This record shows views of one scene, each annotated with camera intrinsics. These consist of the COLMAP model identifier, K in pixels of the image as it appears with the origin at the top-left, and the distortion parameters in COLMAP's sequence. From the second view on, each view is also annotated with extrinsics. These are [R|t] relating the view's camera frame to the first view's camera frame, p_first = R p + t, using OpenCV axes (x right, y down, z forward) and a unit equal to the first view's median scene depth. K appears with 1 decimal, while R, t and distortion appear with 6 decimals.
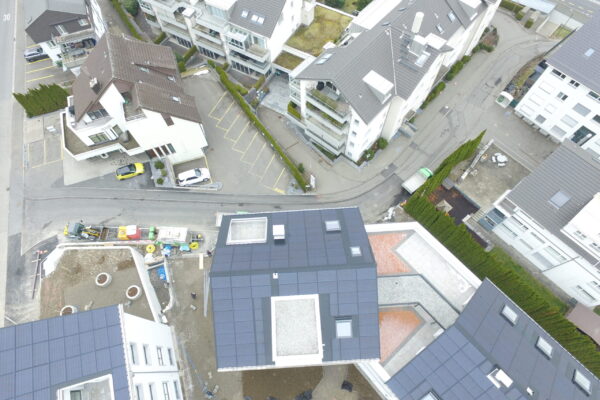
lens RADIAL K [[350.2, 0, 297.6], [0, 350.2, 200.4], [0, 0, 1]] dist [-0.009020, 0.012679]
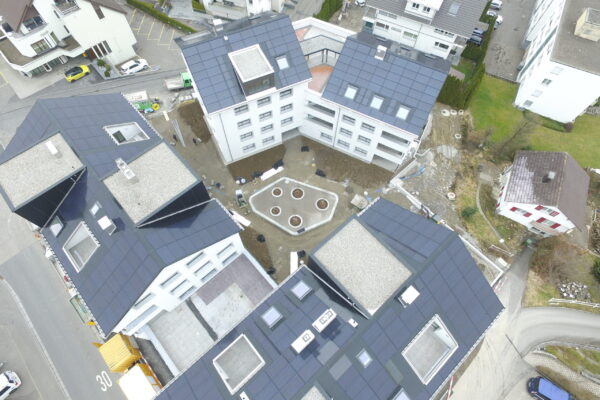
lens RADIAL K [[350.2, 0, 297.6], [0, 350.2, 200.4], [0, 0, 1]] dist [-0.009020, 0.012679]
pose [[0.924006, -0.328391, 0.195888, -0.184400], [0.330972, 0.943421, 0.020374, 0.576409], [-0.191496, 0.046008, 0.980415, -0.277771]]
